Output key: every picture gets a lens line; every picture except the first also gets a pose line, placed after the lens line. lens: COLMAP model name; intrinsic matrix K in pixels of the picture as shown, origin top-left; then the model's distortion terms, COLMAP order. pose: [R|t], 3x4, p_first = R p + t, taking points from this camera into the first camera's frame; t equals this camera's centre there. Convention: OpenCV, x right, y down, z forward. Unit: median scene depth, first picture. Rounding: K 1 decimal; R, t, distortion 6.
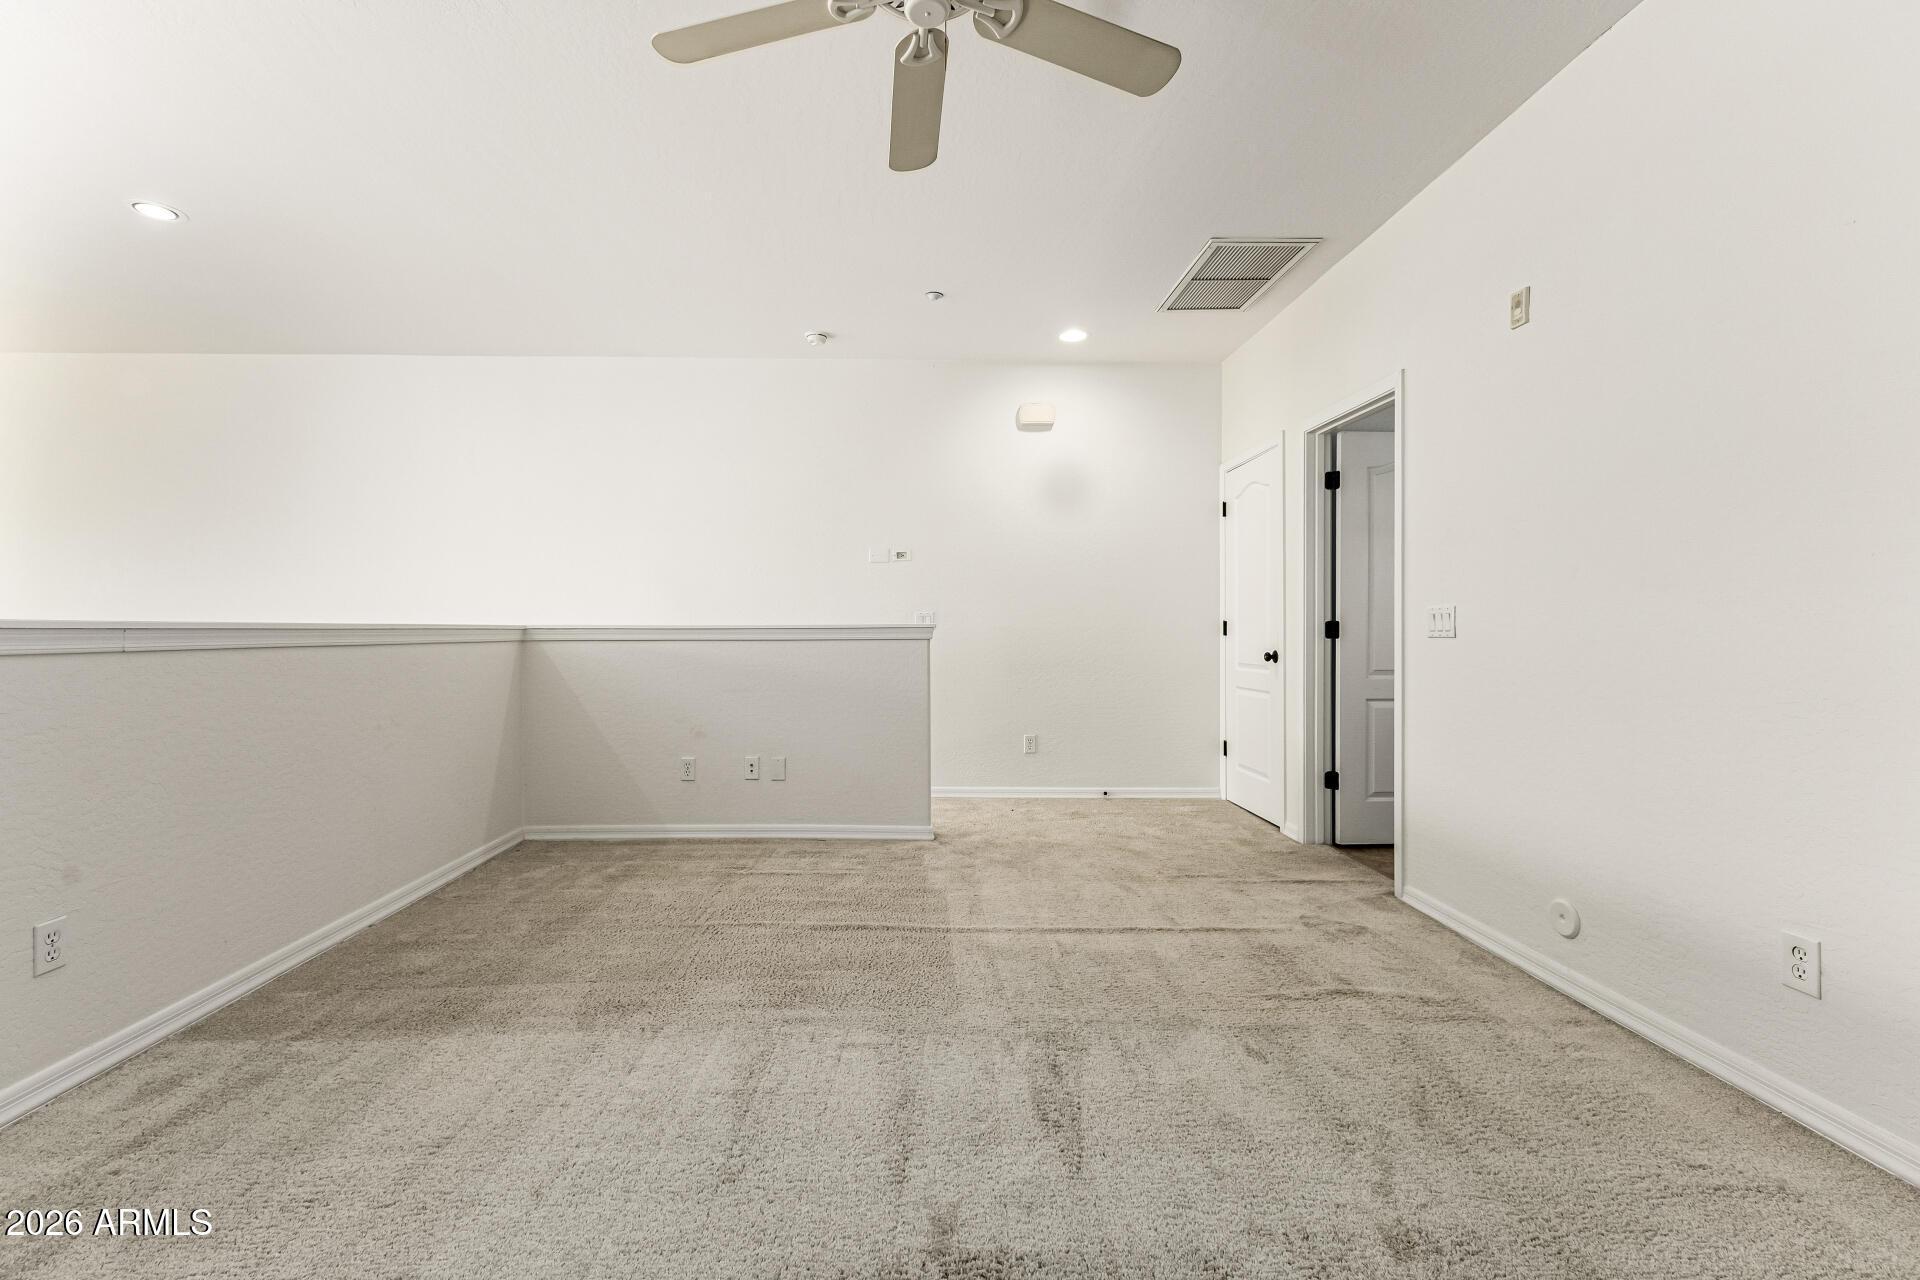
lens RADIAL K [[832.2, 0, 950.4], [0, 832.2, 632.9], [0, 0, 1]] dist [0.004272, -0.000294]
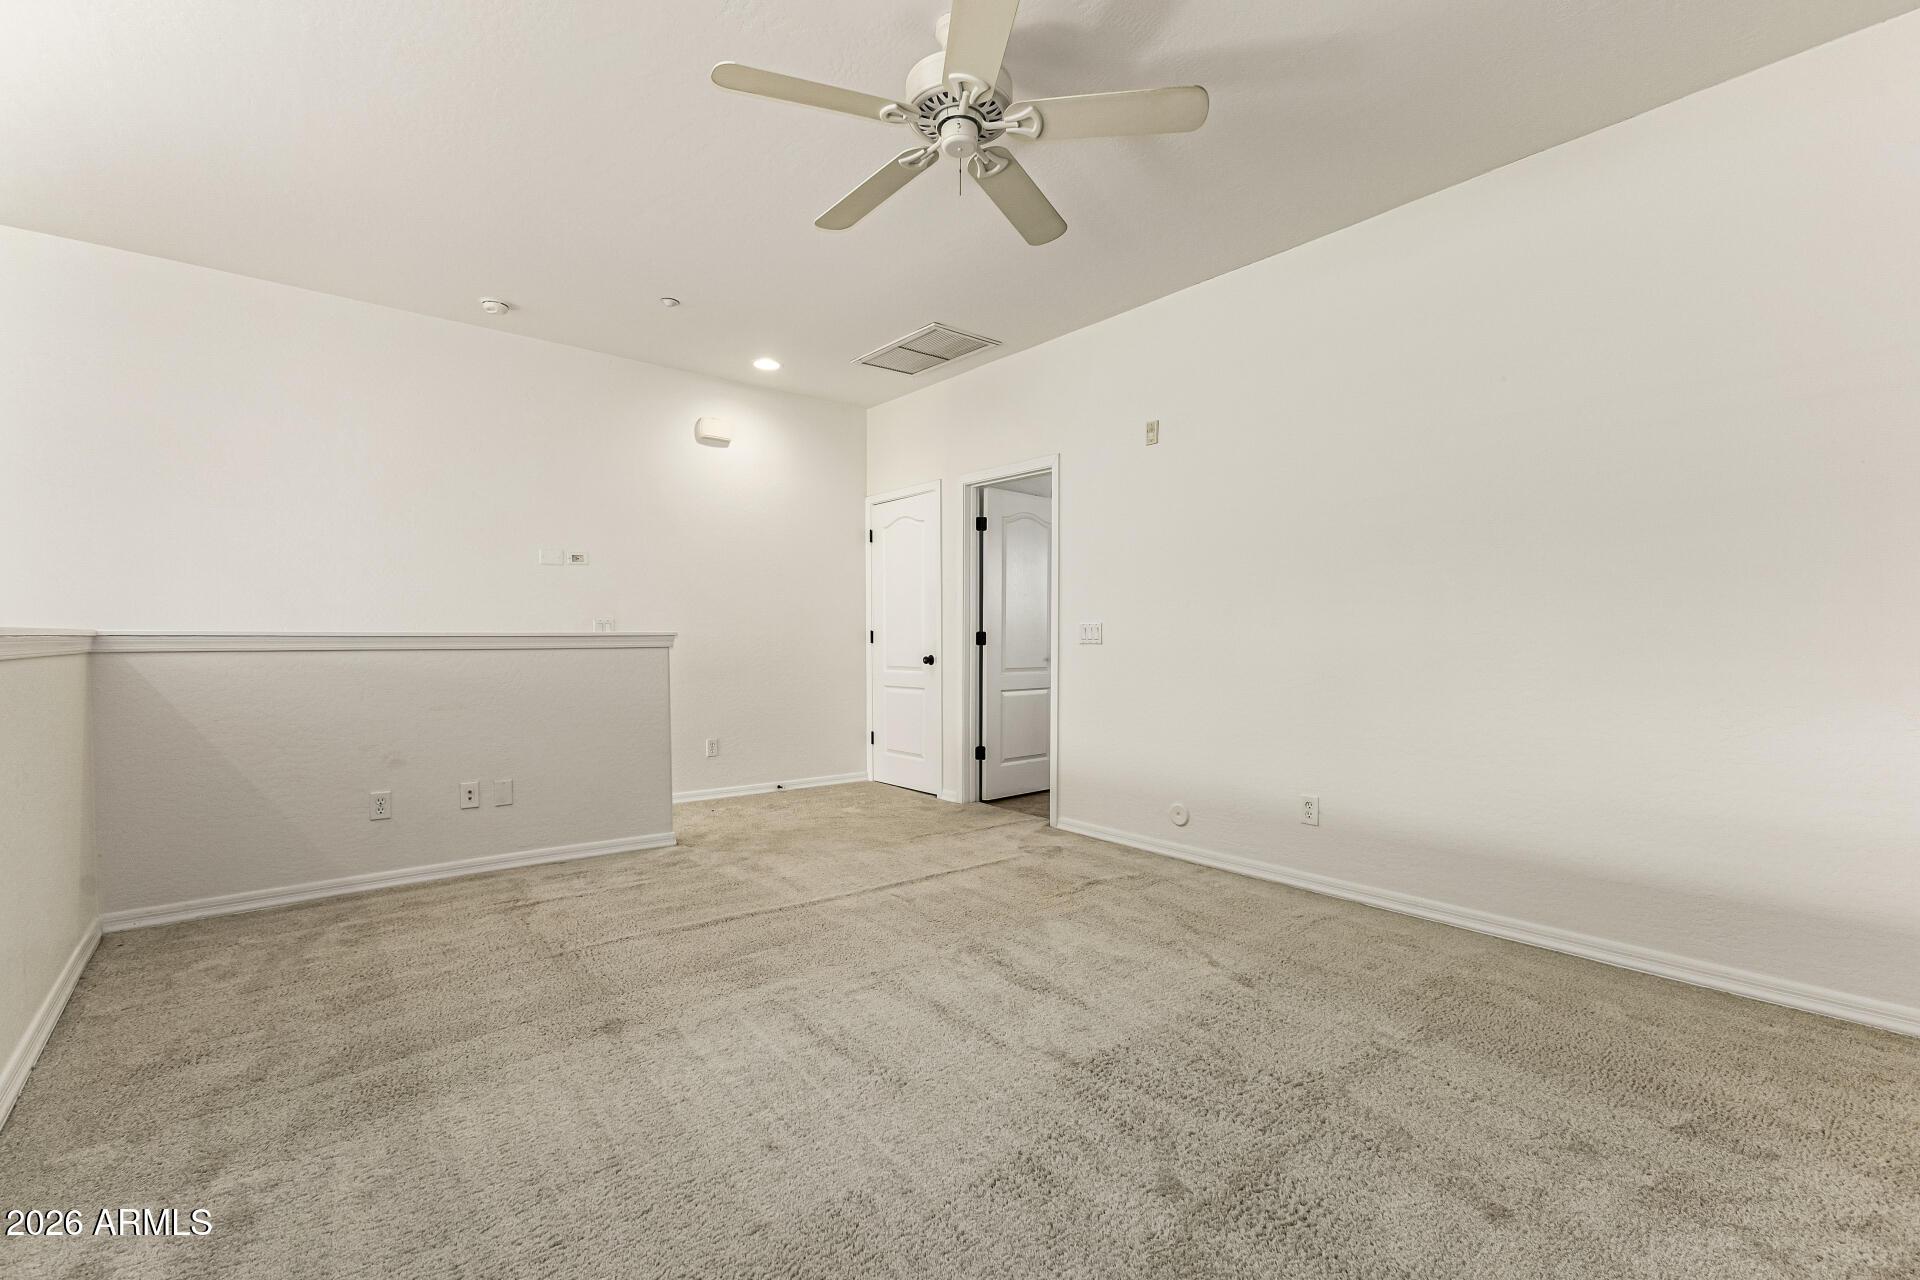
lens RADIAL K [[823.7, 0, 959.6], [0, 823.7, 667.2], [0, 0, 1]] dist [0.001199, -0.000187]
pose [[0.784887, -0.020307, 0.619306, -0.448175], [0.000487, 0.999483, 0.032157, -0.000381], [-0.619638, -0.024938, 0.784491, 0.002853]]
